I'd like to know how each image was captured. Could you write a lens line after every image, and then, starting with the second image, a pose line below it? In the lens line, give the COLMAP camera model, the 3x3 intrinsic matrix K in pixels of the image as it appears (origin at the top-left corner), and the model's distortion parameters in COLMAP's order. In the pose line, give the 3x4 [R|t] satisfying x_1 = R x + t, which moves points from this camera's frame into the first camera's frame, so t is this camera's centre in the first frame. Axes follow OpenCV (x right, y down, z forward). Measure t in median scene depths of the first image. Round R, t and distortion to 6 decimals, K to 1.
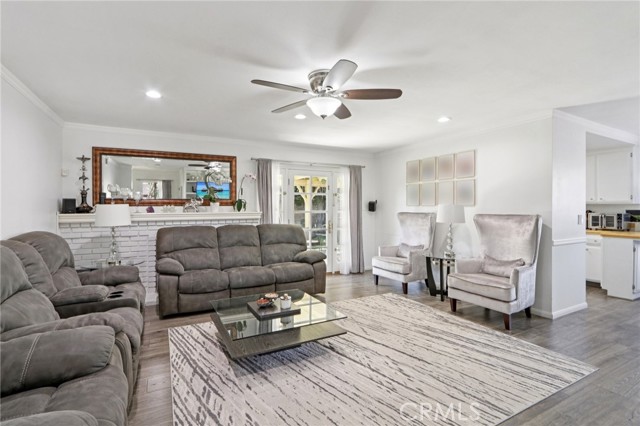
lens RADIAL K [[297.7, 0, 308.6], [0, 297.7, 207.6], [0, 0, 1]] dist [-0.012394, 0.000909]
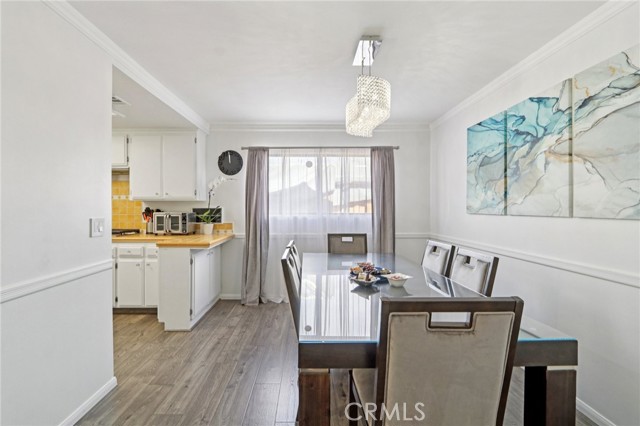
lens RADIAL K [[297.7, 0, 308.6], [0, 297.7, 207.6], [0, 0, 1]] dist [-0.012394, 0.000909]
pose [[0.447219, -0.002260, 0.894422, 0.519060], [-0.002007, 0.999992, 0.003531, 0.002688], [-0.894422, -0.003374, 0.447210, 0.362807]]
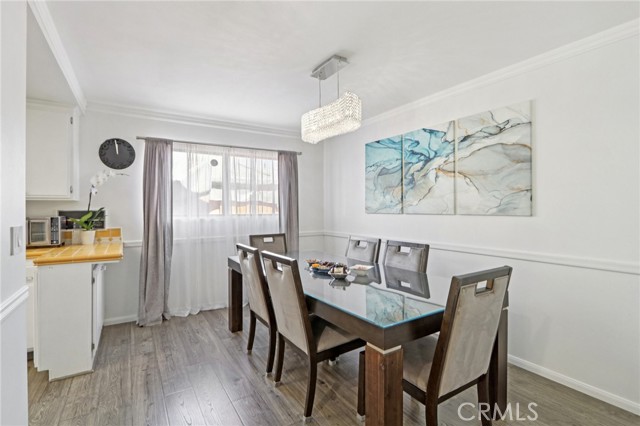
lens RADIAL K [[297.7, 0, 308.6], [0, 297.7, 207.6], [0, 0, 1]] dist [-0.012394, 0.000909]
pose [[-0.076637, -0.000336, 0.997059, 0.462006], [0.001445, 0.999999, 0.000448, 0.001917], [-0.997058, 0.001475, -0.076636, 0.572319]]
